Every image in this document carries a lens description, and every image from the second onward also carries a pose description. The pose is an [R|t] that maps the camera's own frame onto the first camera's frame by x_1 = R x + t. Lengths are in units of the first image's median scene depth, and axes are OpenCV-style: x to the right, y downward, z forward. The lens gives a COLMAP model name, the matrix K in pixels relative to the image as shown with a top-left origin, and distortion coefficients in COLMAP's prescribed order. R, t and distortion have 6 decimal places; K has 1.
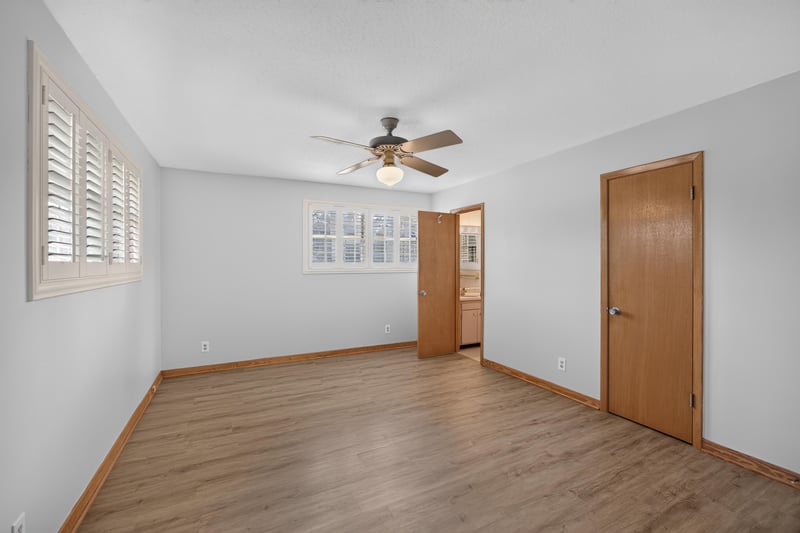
lens RADIAL K [[348.1, 0, 398.3], [0, 348.1, 262.1], [0, 0, 1]] dist [-0.020319, 0.005755]
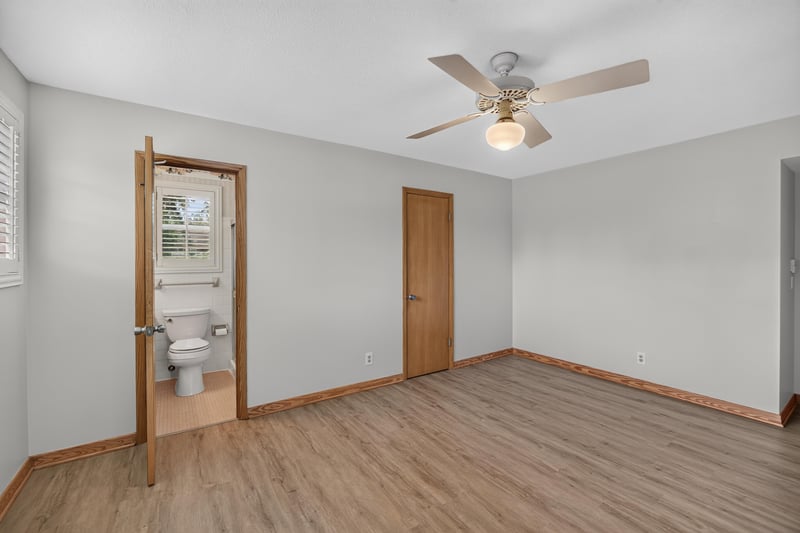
lens RADIAL K [[348.1, 0, 402.3], [0, 348.1, 263.6], [0, 0, 1]] dist [-0.020319, 0.005755]
pose [[-0.149021, -0.006620, 0.988812, -0.653192], [0.001244, 0.999976, 0.006882, 0.009288], [-0.988833, 0.002256, -0.149009, 1.250383]]
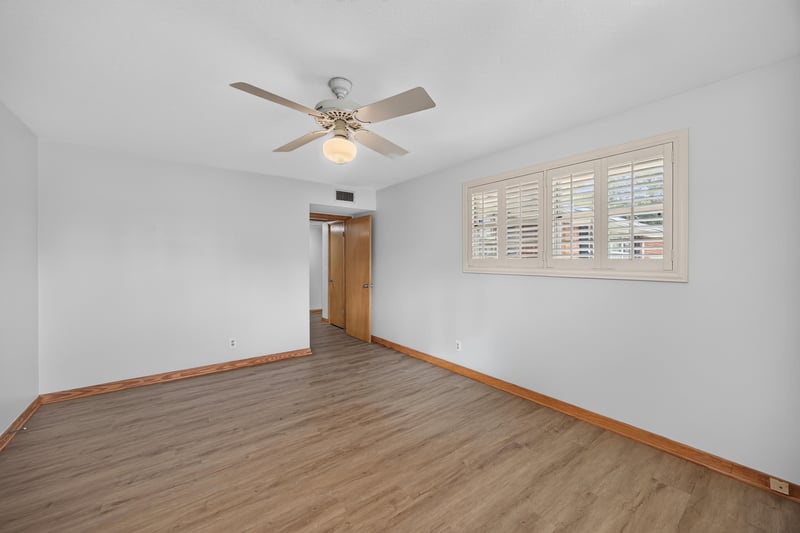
lens RADIAL K [[304.6, 0, 402.6], [0, 304.6, 269.5], [0, 0, 1]] dist [0.000504, 0.000364]
pose [[-0.980095, 0.009793, -0.198288, -0.026718], [0.003938, 0.999545, 0.029902, 0.004282], [0.198491, 0.028526, -0.979688, 1.635748]]
